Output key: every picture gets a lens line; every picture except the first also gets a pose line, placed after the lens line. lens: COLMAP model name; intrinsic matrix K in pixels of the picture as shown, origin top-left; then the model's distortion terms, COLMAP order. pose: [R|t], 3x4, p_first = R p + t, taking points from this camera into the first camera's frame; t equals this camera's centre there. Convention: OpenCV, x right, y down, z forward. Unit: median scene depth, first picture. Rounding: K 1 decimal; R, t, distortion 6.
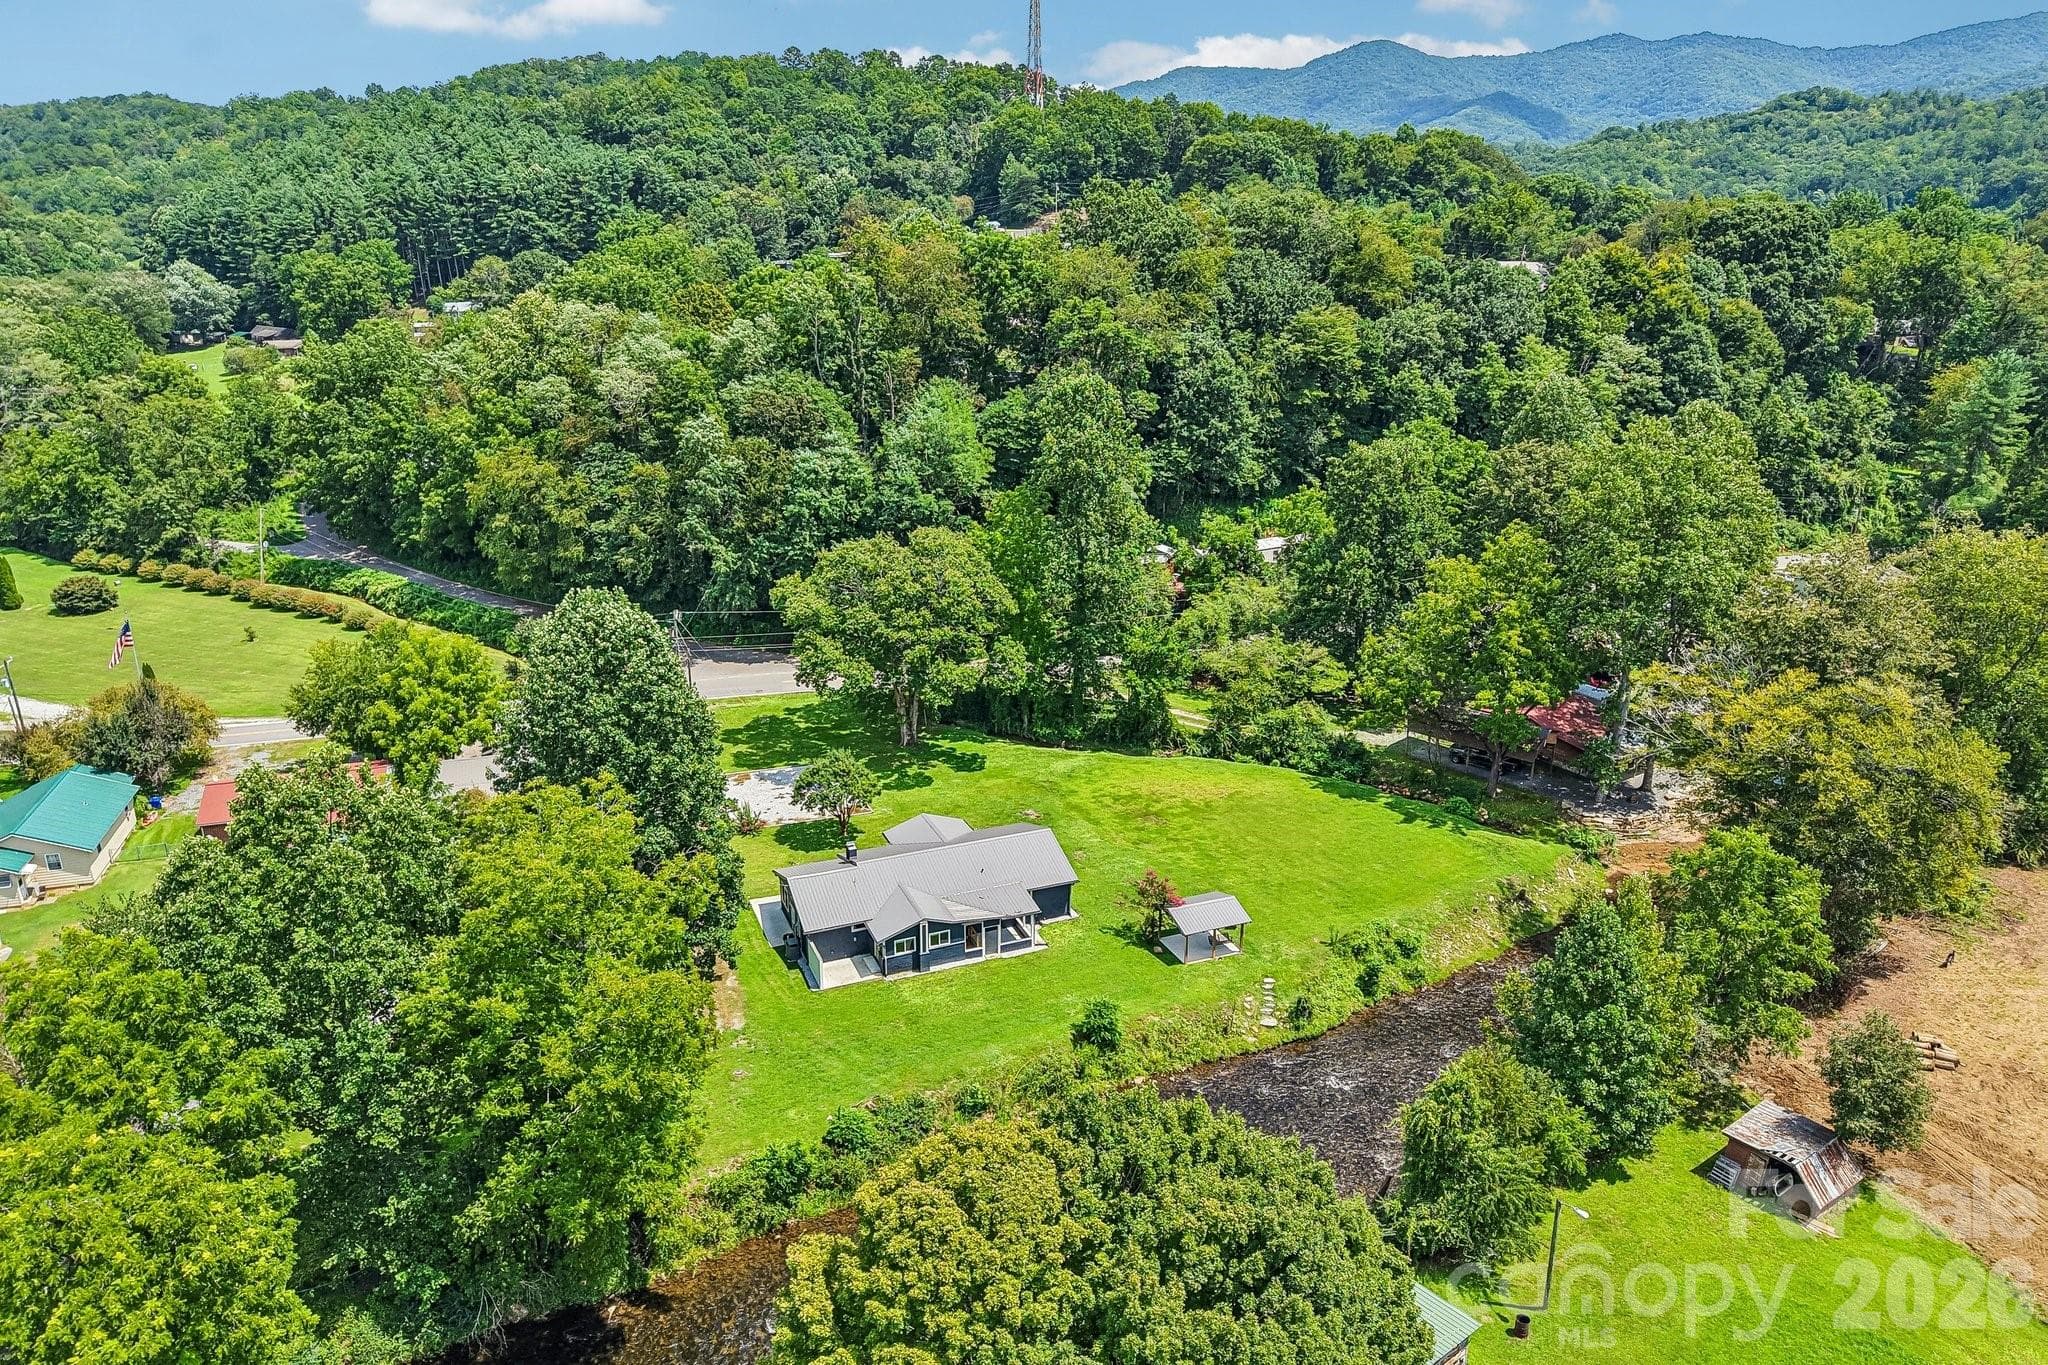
lens RADIAL K [[1298.8, 0, 1019.8], [0, 1298.8, 769.6], [0, 0, 1]] dist [0.001352, -0.014723]
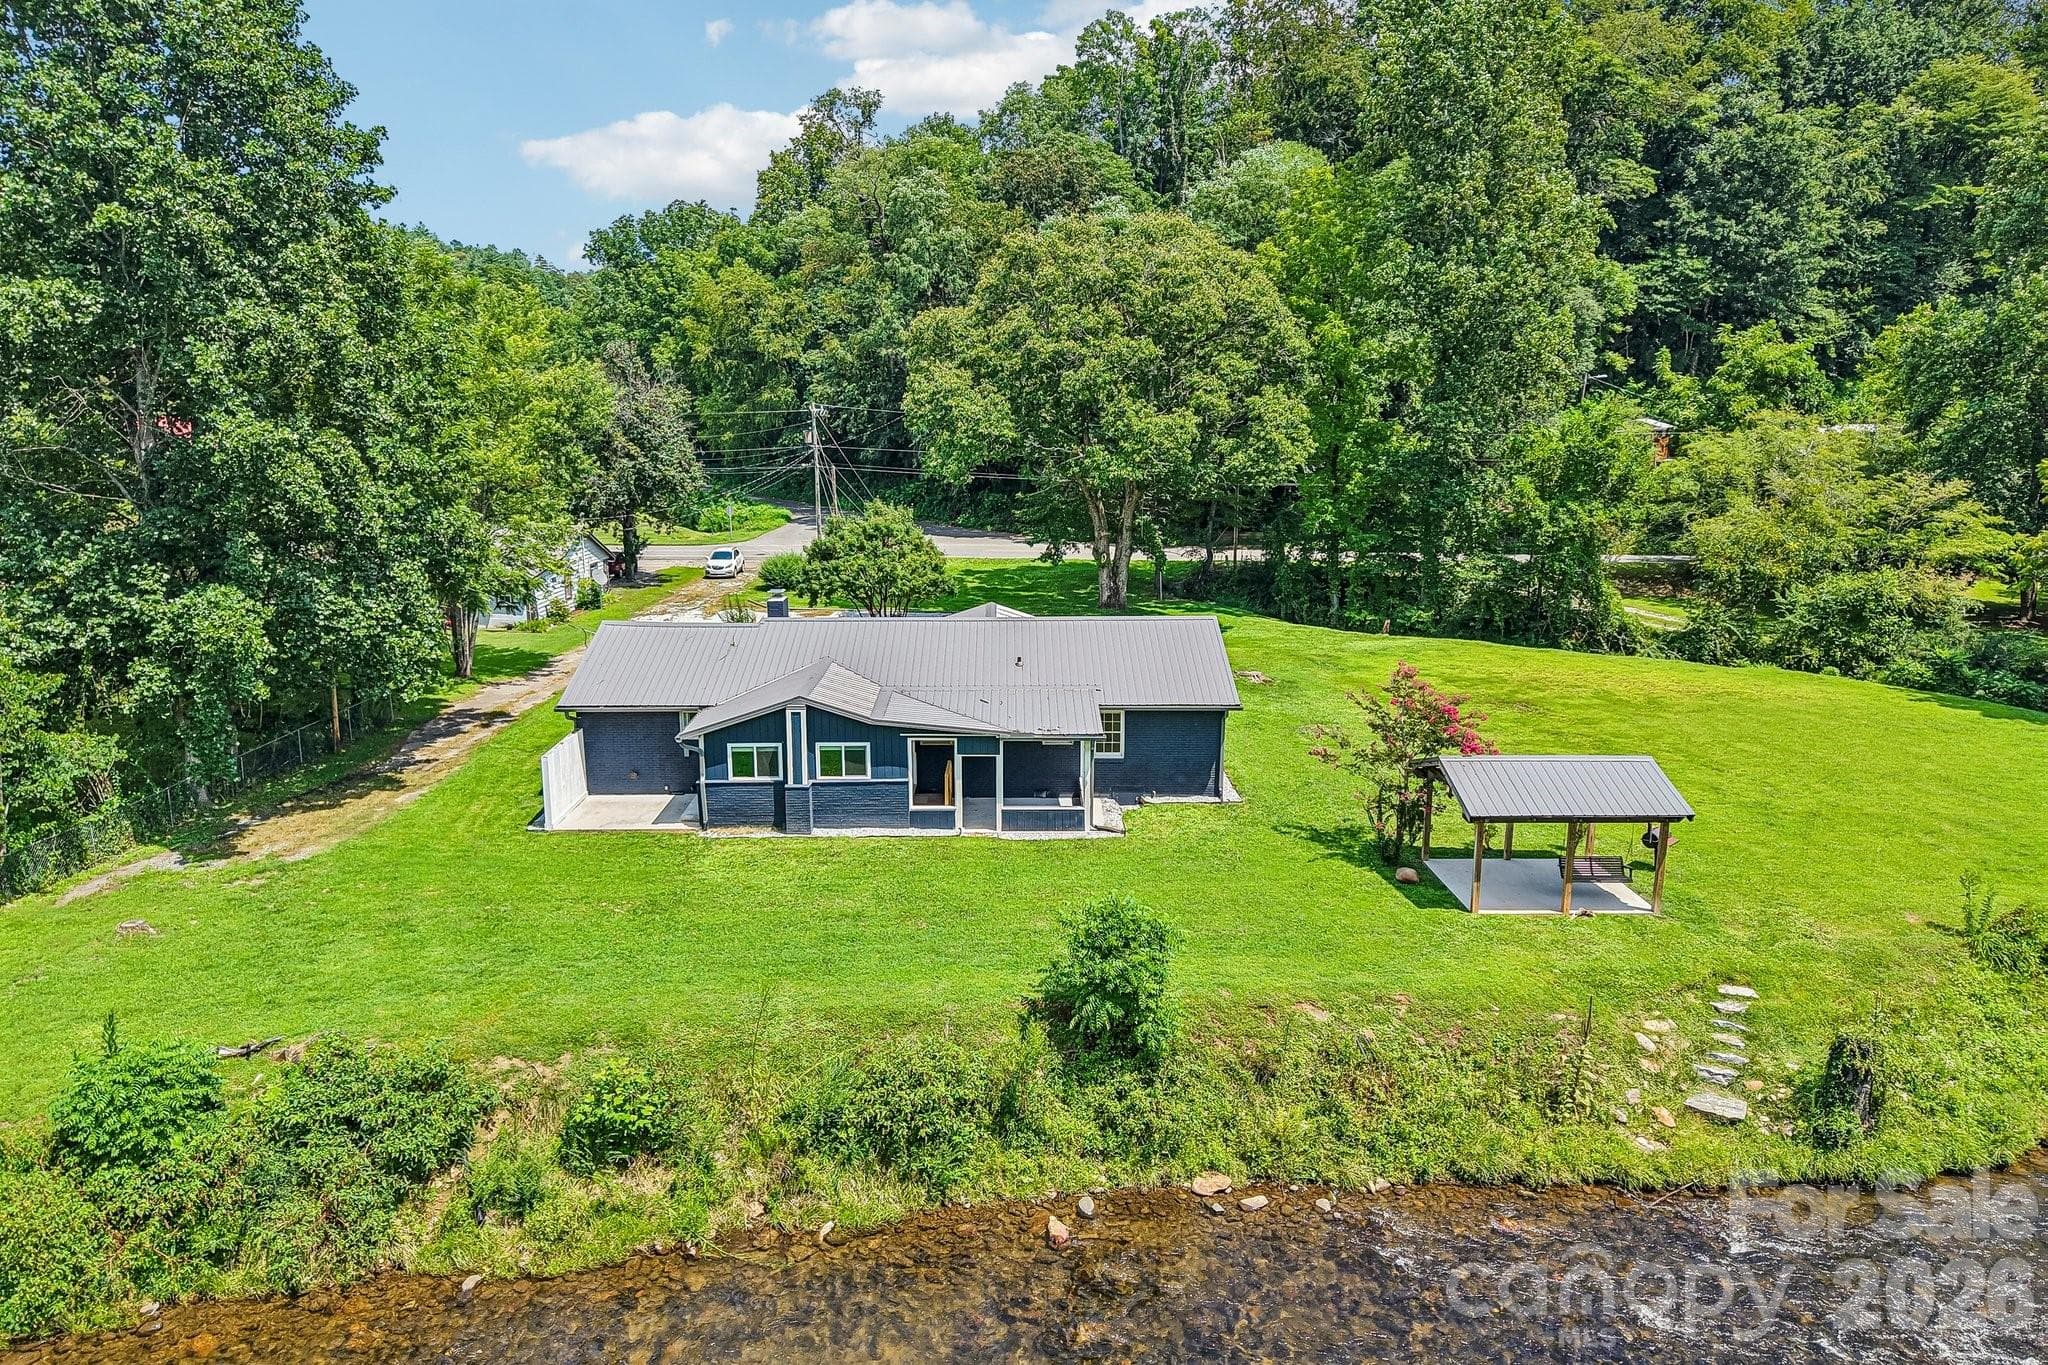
lens RADIAL K [[1298.8, 0, 1019.8], [0, 1298.8, 769.6], [0, 0, 1]] dist [0.001352, -0.014723]
pose [[0.922660, 0.087855, -0.375473, 0.139792], [-0.135513, 0.985468, -0.102415, 0.160923], [0.361019, 0.145376, 0.921157, 0.613814]]
